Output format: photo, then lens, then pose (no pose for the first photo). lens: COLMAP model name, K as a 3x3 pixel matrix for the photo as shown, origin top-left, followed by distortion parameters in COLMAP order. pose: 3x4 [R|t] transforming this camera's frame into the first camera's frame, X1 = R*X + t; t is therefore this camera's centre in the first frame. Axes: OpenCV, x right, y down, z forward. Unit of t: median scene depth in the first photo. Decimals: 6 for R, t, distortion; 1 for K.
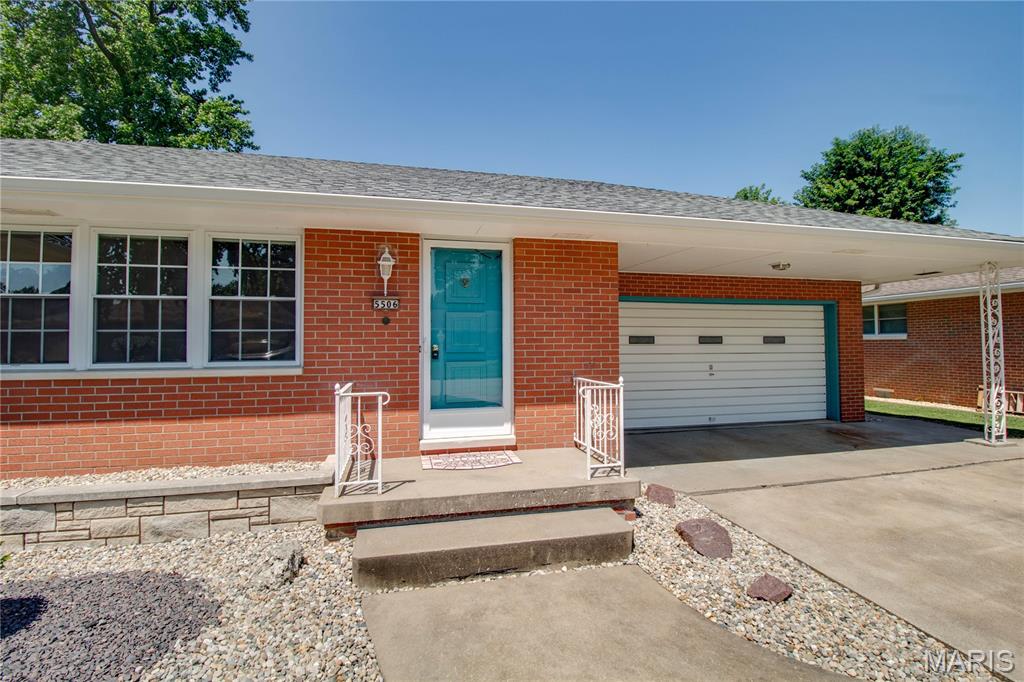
lens RADIAL K [[492.1, 0, 523.1], [0, 492.1, 325.4], [0, 0, 1]] dist [-0.010158, -0.001404]
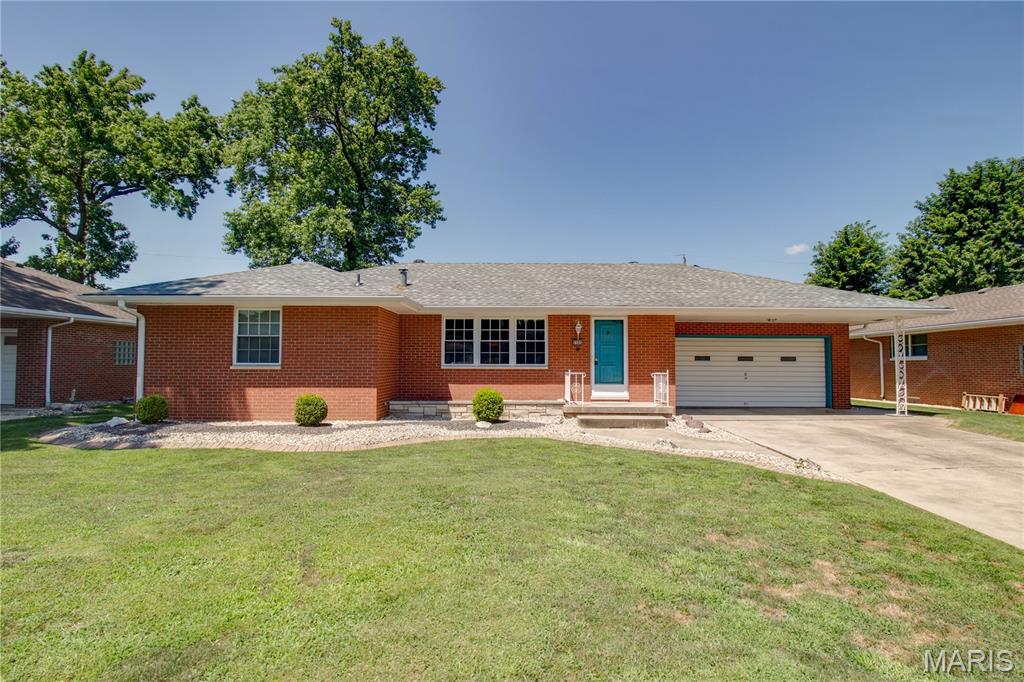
lens RADIAL K [[509.6, 0, 525.7], [0, 509.6, 345.5], [0, 0, 1]] dist [-0.012371, -0.001098]
pose [[0.970029, -0.000528, -0.242988, 0.071442], [-0.000460, 0.999992, -0.004009, -0.011634], [0.242988, 0.004001, 0.970021, -1.115961]]
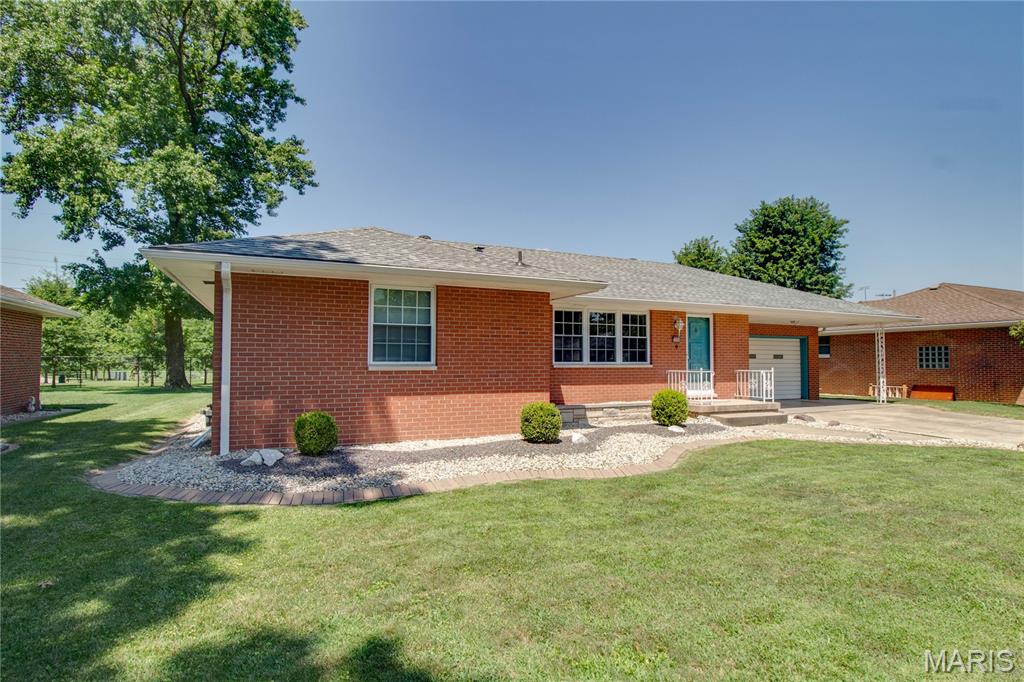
lens RADIAL K [[528.0, 0, 512.0], [0, 528.0, 341.0], [0, 0, 1]] dist [0.000556, -0.000318]
pose [[0.983103, 0.015866, 0.182366, -1.065343], [-0.015472, 0.999874, -0.003582, -0.009944], [-0.182400, 0.000700, 0.983224, -1.002113]]
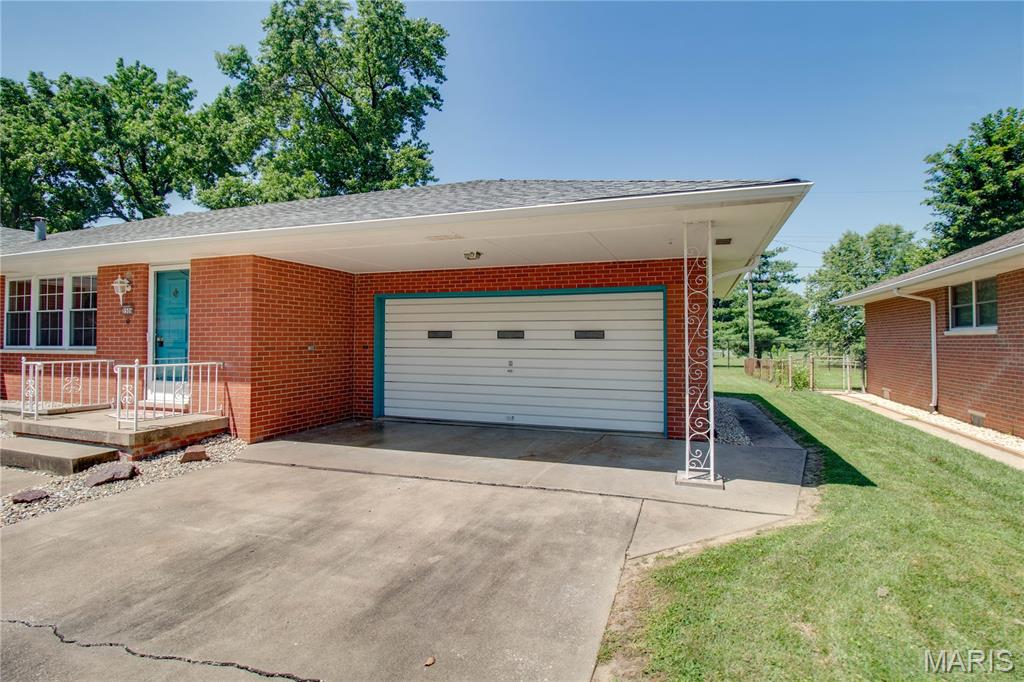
lens RADIAL K [[495.7, 0, 526.7], [0, 495.7, 334.4], [0, 0, 1]] dist [0.001157, -0.012579]
pose [[0.838492, -0.000928, -0.544913, 1.088105], [0.014004, 0.999705, 0.019846, 0.012302], [0.544734, -0.024272, 0.838258, 0.249616]]
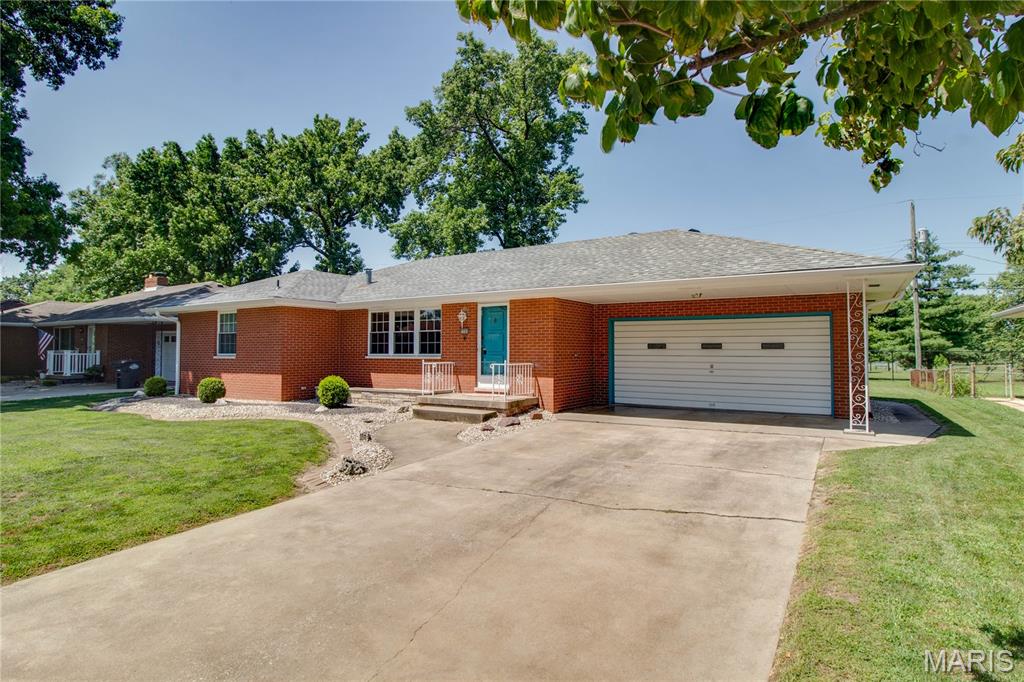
lens RADIAL K [[538.2, 0, 528.1], [0, 538.2, 338.5], [0, 0, 1]] dist [-0.008649, -0.001374]
pose [[0.701338, -0.012277, -0.712724, 1.264457], [0.020115, 0.999794, 0.002573, -0.006152], [0.712545, -0.016141, 0.701440, -0.460816]]
